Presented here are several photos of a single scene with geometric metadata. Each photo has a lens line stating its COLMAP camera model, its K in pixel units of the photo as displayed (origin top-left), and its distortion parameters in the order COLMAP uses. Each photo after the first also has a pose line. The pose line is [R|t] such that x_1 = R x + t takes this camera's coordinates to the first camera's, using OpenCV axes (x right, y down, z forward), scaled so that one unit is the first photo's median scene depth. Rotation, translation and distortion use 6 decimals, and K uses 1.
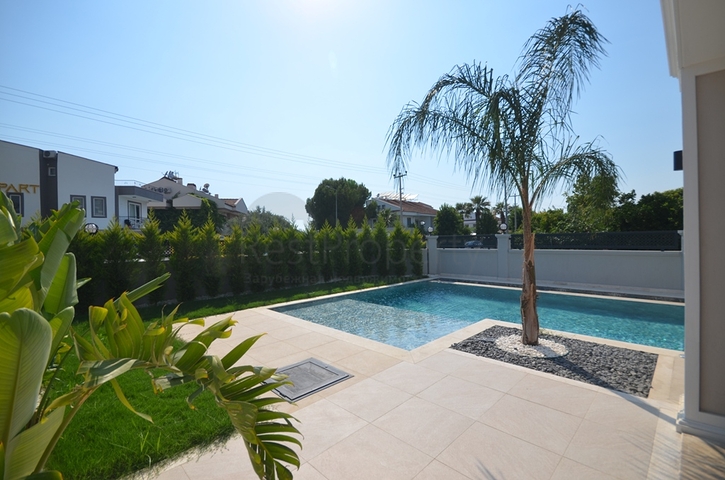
lens RADIAL K [[318.9, 0, 364.1], [0, 318.9, 239.6], [0, 0, 1]] dist [0.004908, 0.000213]
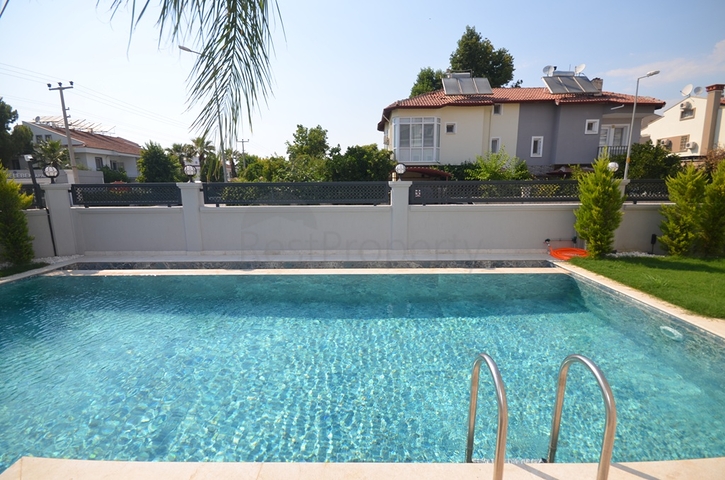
lens RADIAL K [[317.8, 0, 362.0], [0, 317.8, 238.8], [0, 0, 1]] dist [0.008291, -0.012381]
pose [[0.712216, -0.105888, 0.693928, 0.071253], [-0.004428, 0.987860, 0.155283, -0.001796], [-0.701946, -0.113668, 0.703101, 0.097642]]
